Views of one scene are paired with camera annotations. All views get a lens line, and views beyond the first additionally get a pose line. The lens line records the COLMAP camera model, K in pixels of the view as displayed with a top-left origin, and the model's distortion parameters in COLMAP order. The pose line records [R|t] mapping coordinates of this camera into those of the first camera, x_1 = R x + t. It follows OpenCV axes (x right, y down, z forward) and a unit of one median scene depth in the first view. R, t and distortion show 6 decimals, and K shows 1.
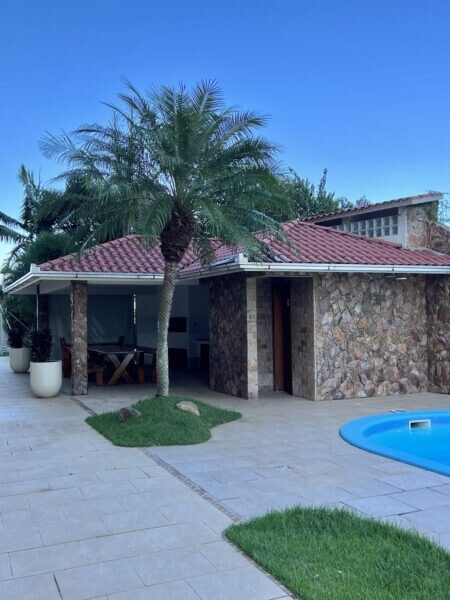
lens RADIAL K [[623.8, 0, 223.8], [0, 623.8, 300.8], [0, 0, 1]] dist [0.001945, 0.000000]
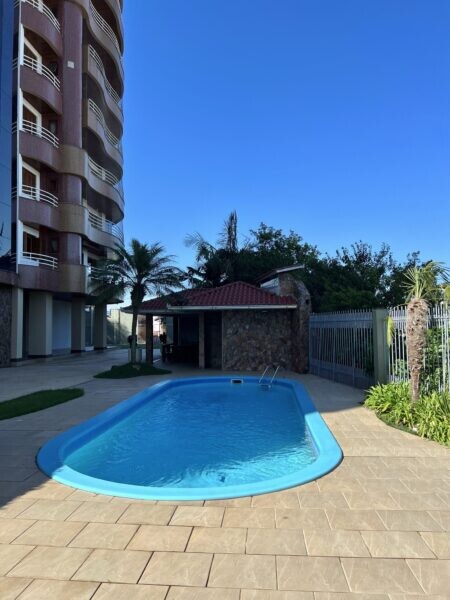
lens RADIAL K [[450.6, 0, 226.2], [0, 450.6, 300.5], [0, 0, 1]] dist [0.057240, -0.023803]
pose [[0.888059, -0.024368, -0.459083, 0.821321], [0.006788, 0.999180, -0.039906, -0.013107], [0.459680, 0.032323, 0.887496, -0.324506]]
